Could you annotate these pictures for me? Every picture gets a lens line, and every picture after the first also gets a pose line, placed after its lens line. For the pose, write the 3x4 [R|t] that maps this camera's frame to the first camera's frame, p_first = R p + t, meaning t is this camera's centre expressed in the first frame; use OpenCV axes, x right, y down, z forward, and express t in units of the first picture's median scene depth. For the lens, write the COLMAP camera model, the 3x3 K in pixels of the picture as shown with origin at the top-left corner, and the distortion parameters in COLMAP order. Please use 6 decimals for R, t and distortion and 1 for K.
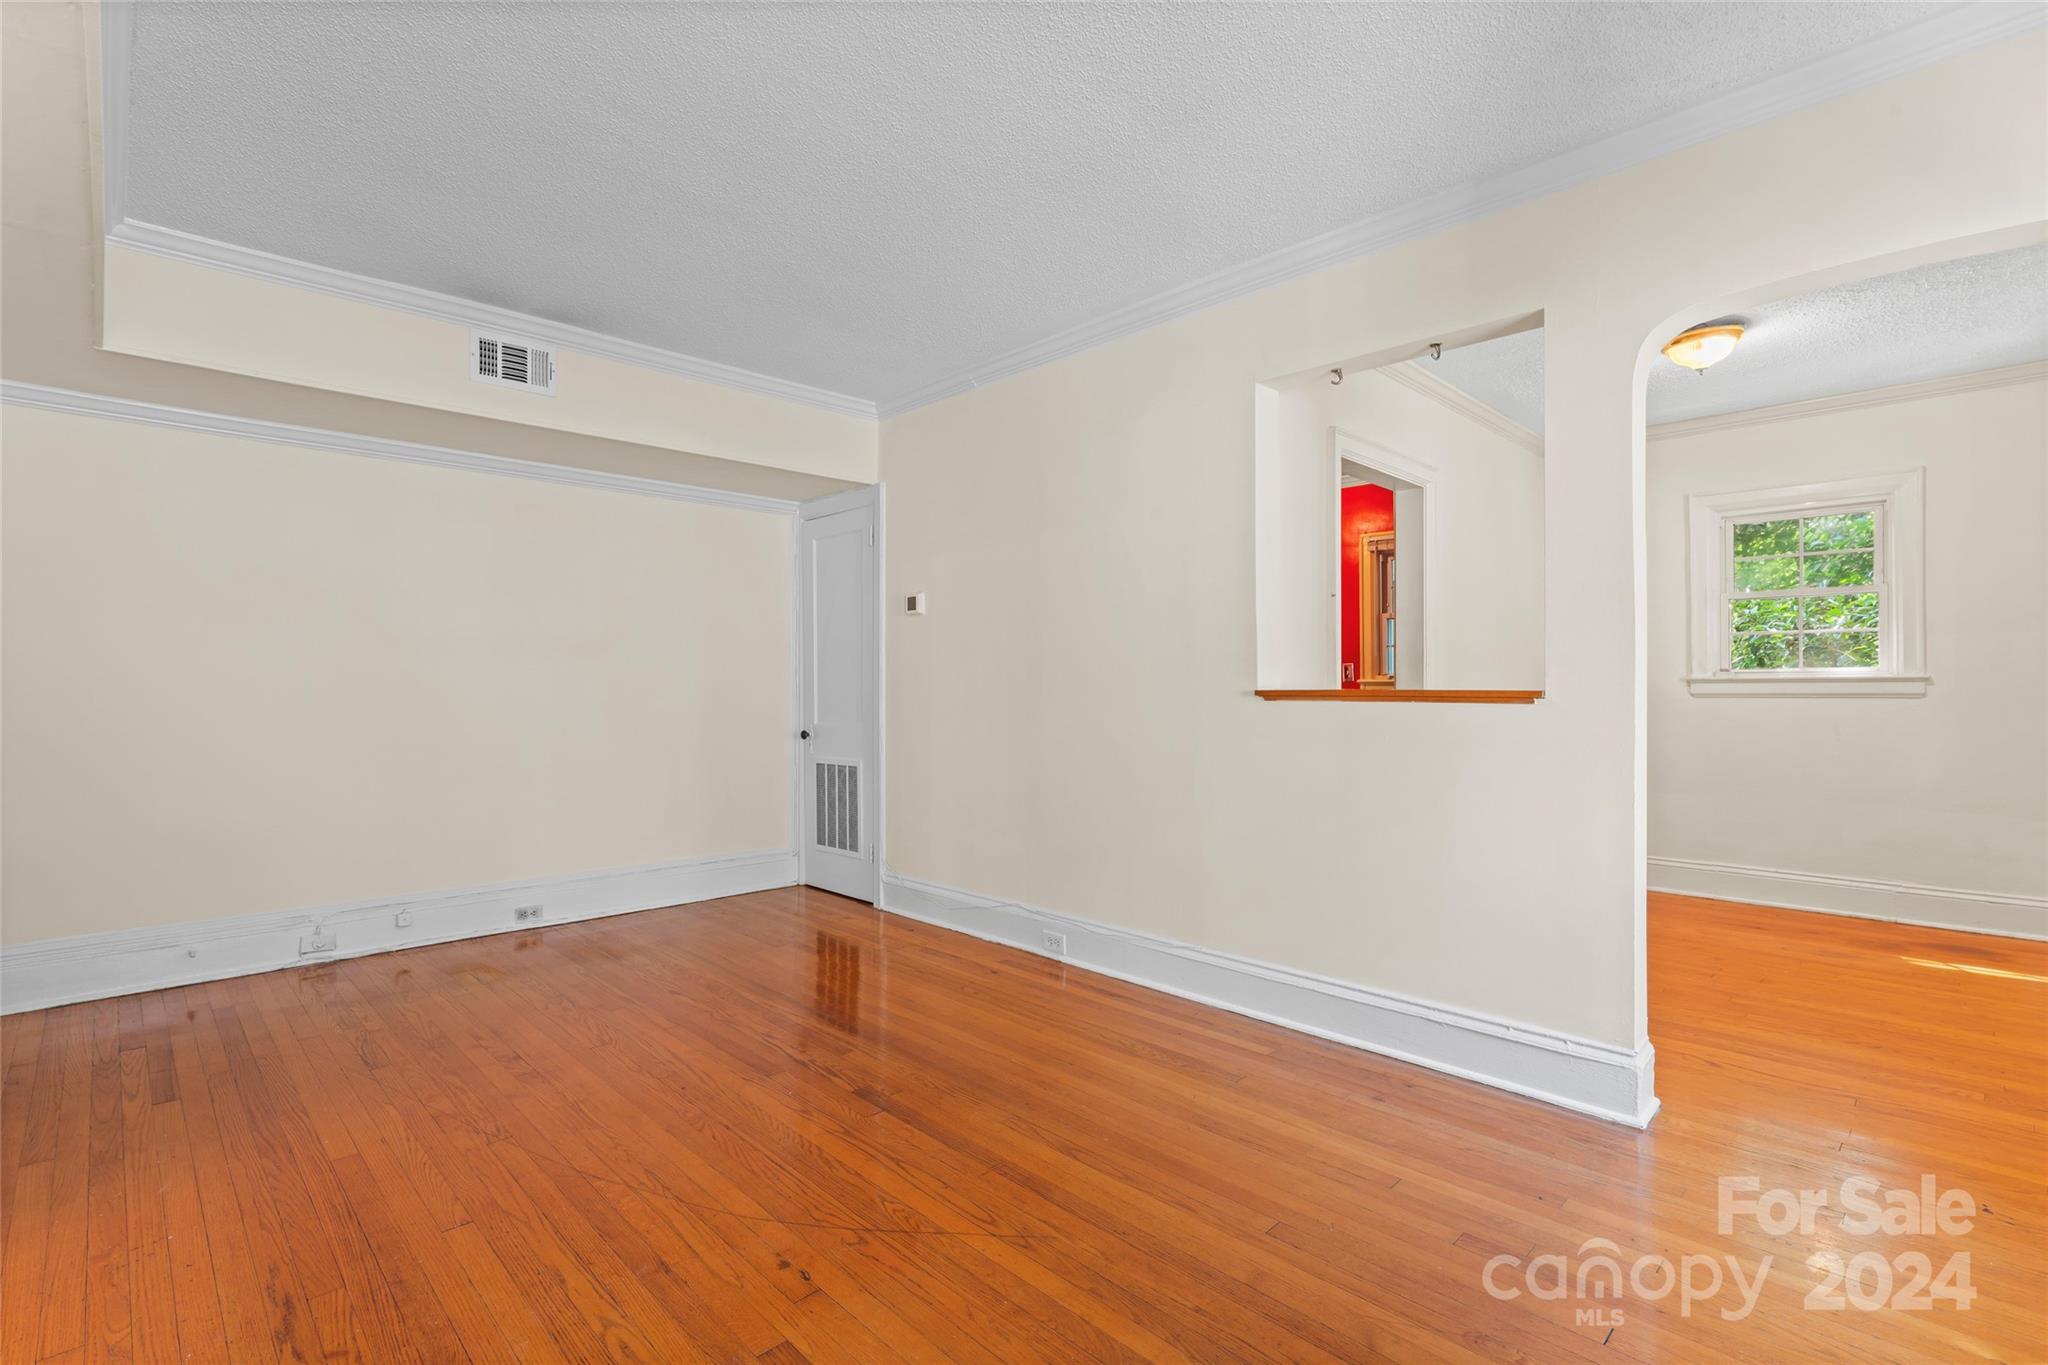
lens RADIAL K [[917.2, 0, 1024.0], [0, 917.2, 682.5], [0, 0, 1]] dist [-0.000524, -0.000100]
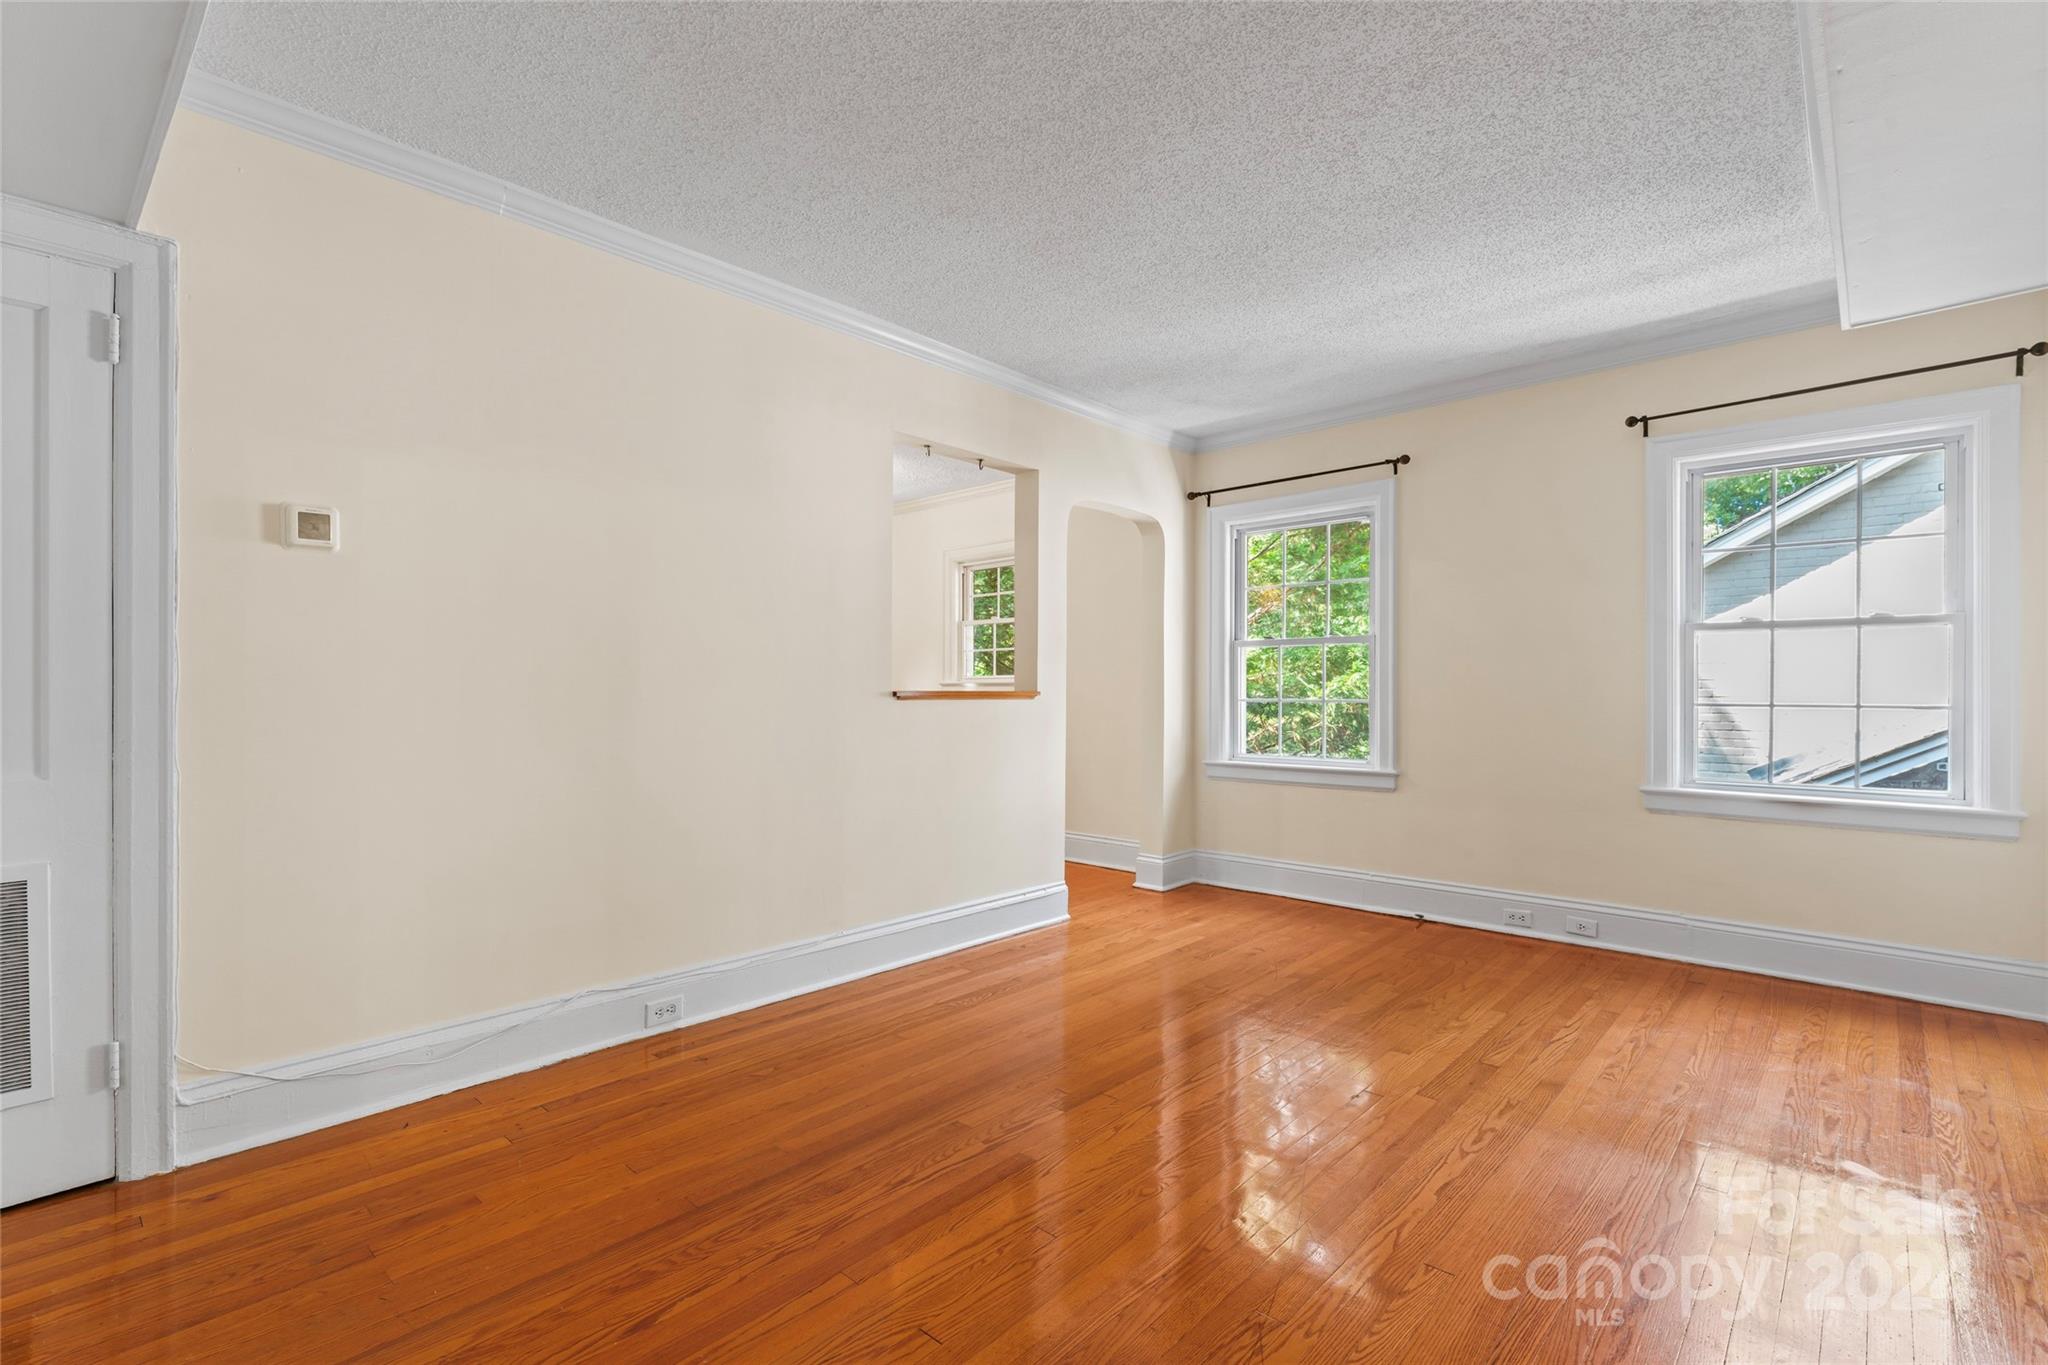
lens RADIAL K [[917.2, 0, 1024.0], [0, 917.2, 682.5], [0, 0, 1]] dist [-0.000524, -0.000100]
pose [[-0.036008, 0.001891, 0.999350, -1.152998], [-0.013958, 0.999900, -0.002395, -0.002809], [-0.999254, -0.014035, -0.035978, 1.084284]]
